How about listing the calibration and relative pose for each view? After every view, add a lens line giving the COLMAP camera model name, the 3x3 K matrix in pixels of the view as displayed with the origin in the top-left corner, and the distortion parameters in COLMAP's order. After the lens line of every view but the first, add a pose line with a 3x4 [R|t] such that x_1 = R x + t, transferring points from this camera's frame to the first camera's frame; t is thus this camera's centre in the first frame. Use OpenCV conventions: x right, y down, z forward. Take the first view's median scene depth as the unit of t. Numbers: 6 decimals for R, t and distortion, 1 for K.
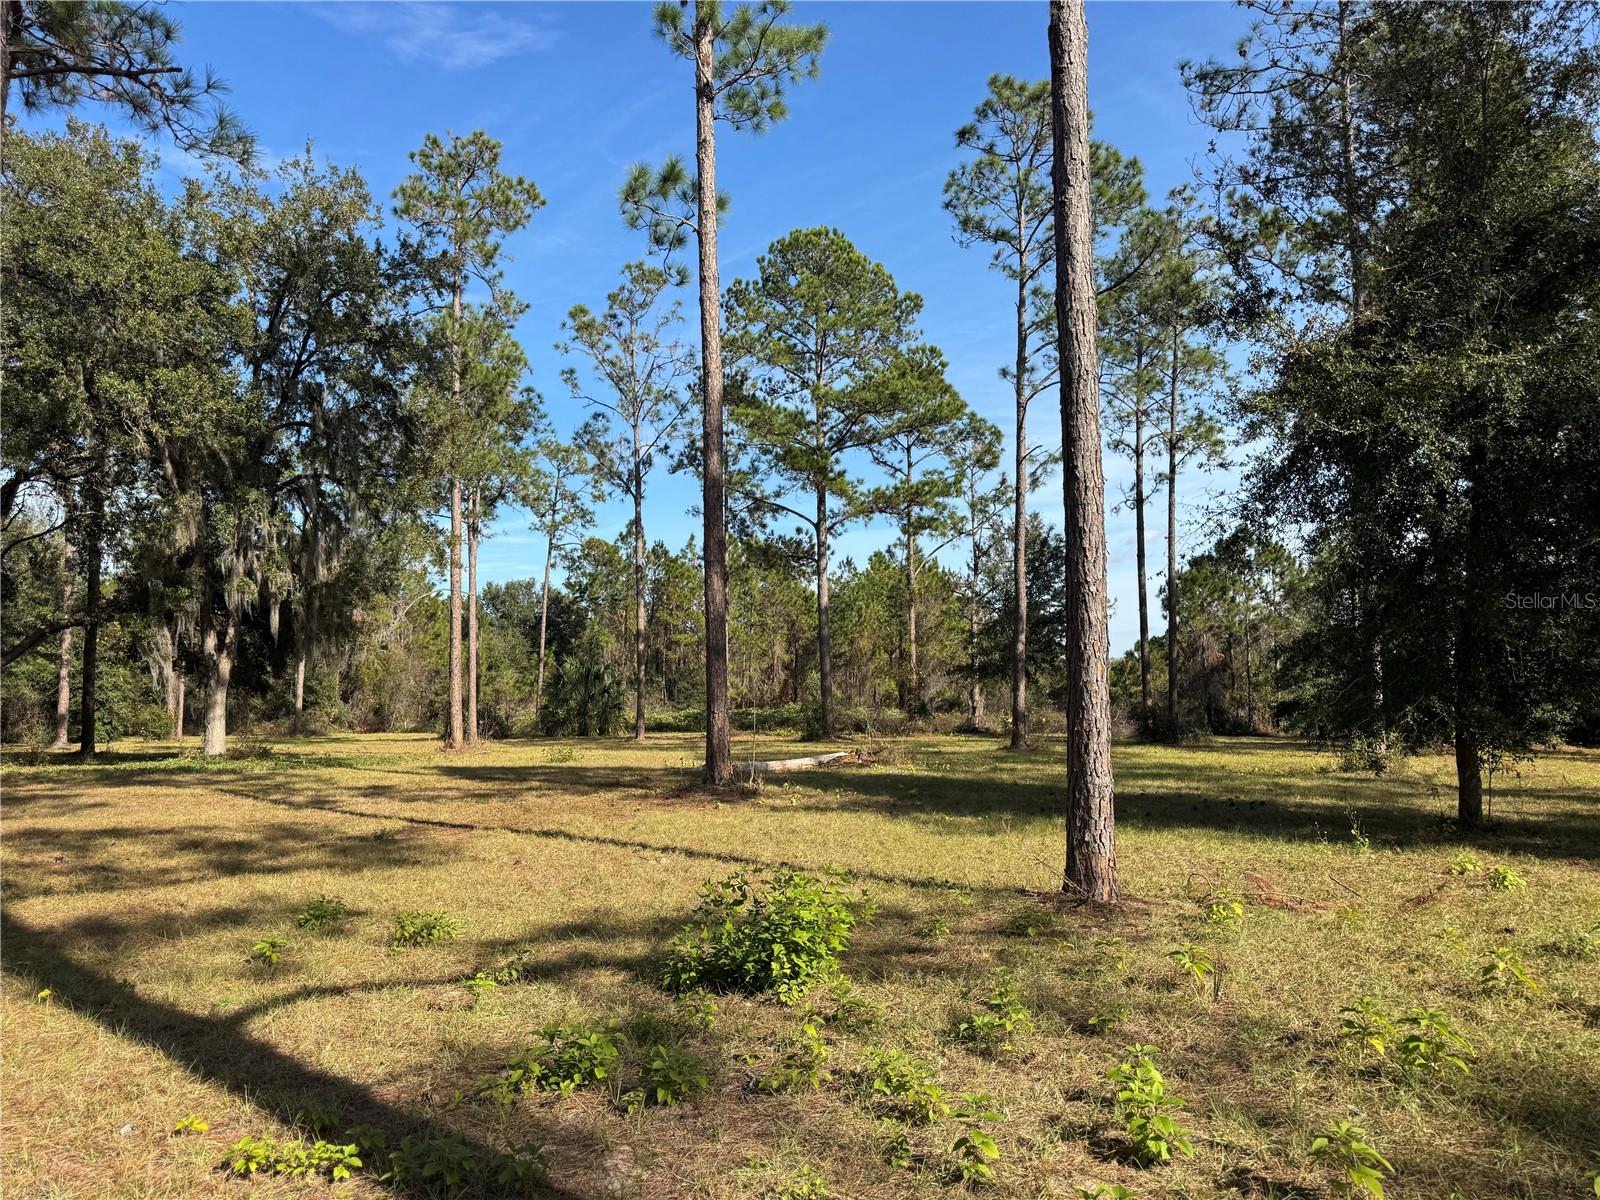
lens RADIAL K [[1140.0, 0, 873.2], [0, 1140.0, 588.0], [0, 0, 1]] dist [0.010058, 0.002340]
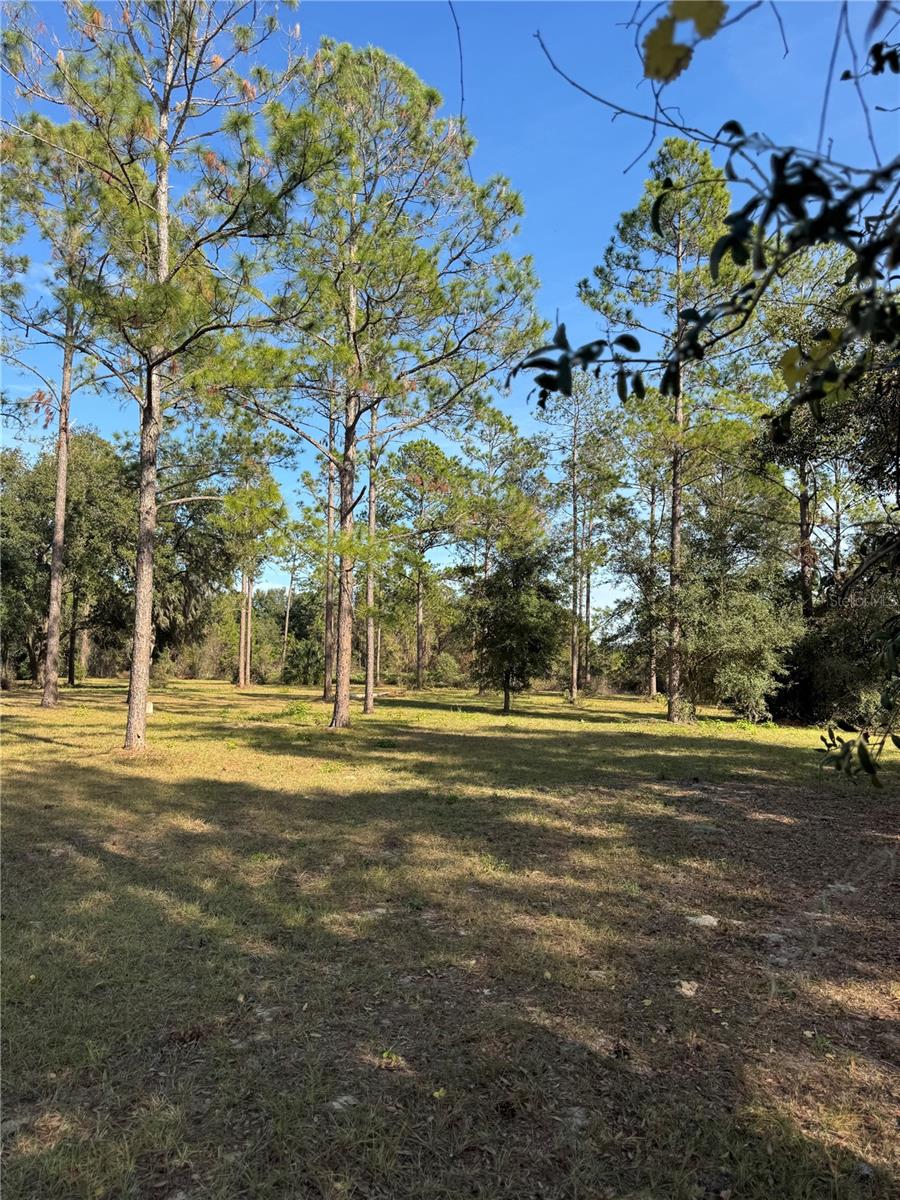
lens RADIAL K [[842.0, 0, 499.8], [0, 842.0, 603.6], [0, 0, 1]] dist [0.079108, -0.001772]
pose [[0.998494, 0.032722, -0.044037, 0.147262], [-0.031742, 0.999237, 0.022766, -0.054887], [0.044748, -0.021334, 0.998770, -0.450282]]
